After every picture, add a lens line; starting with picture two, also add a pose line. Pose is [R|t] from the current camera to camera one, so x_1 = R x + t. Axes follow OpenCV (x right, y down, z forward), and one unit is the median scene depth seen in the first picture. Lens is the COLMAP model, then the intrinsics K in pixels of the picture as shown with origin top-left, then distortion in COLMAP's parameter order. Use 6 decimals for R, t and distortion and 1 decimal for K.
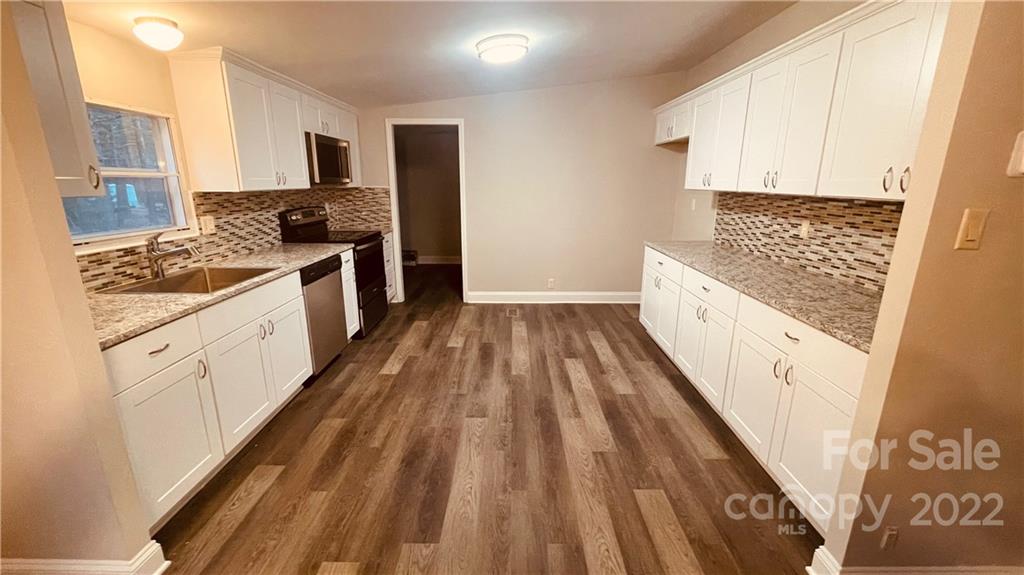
lens RADIAL K [[414.1, 0, 510.6], [0, 414.1, 287.4], [0, 0, 1]] dist [-0.002463, -0.000155]
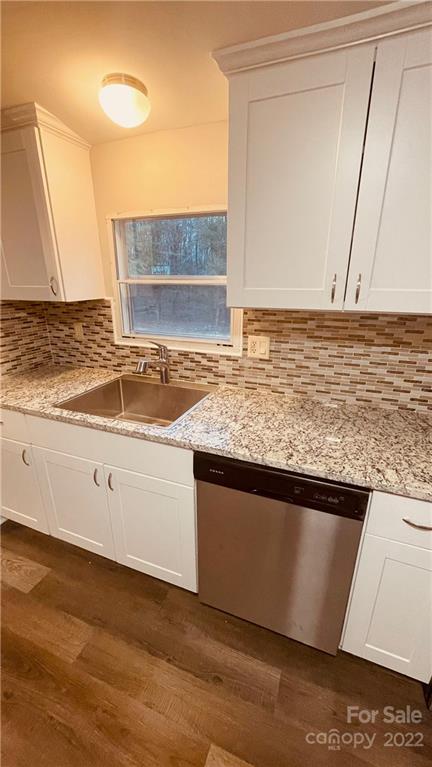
lens RADIAL K [[310.2, 0, 218.2], [0, 310.2, 383.2], [0, 0, 1]] dist [-0.002463, -0.000155]
pose [[-0.364365, 0.294549, -0.883447, -0.158778], [-0.232753, 0.889750, 0.392646, -0.286478], [0.901701, 0.348691, -0.255637, 1.046150]]
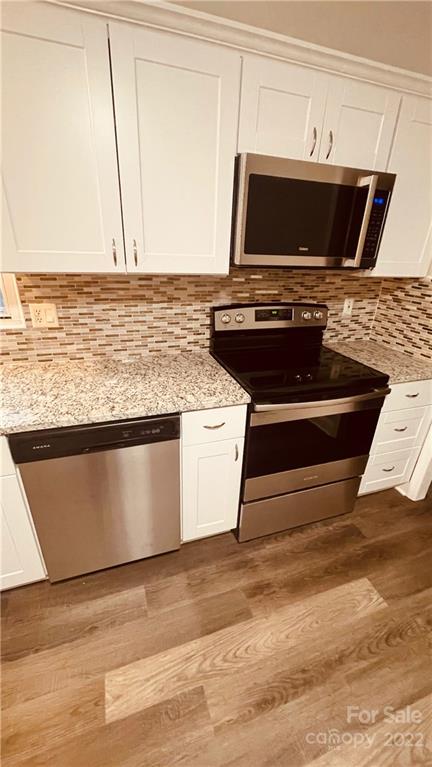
lens RADIAL K [[310.2, 0, 217.9], [0, 310.2, 383.6], [0, 0, 1]] dist [-0.002463, -0.000155]
pose [[0.331040, 0.392087, -0.858301, -0.103071], [-0.268144, 0.911176, 0.312820, -0.280273], [0.904716, 0.126592, 0.406772, 1.014072]]
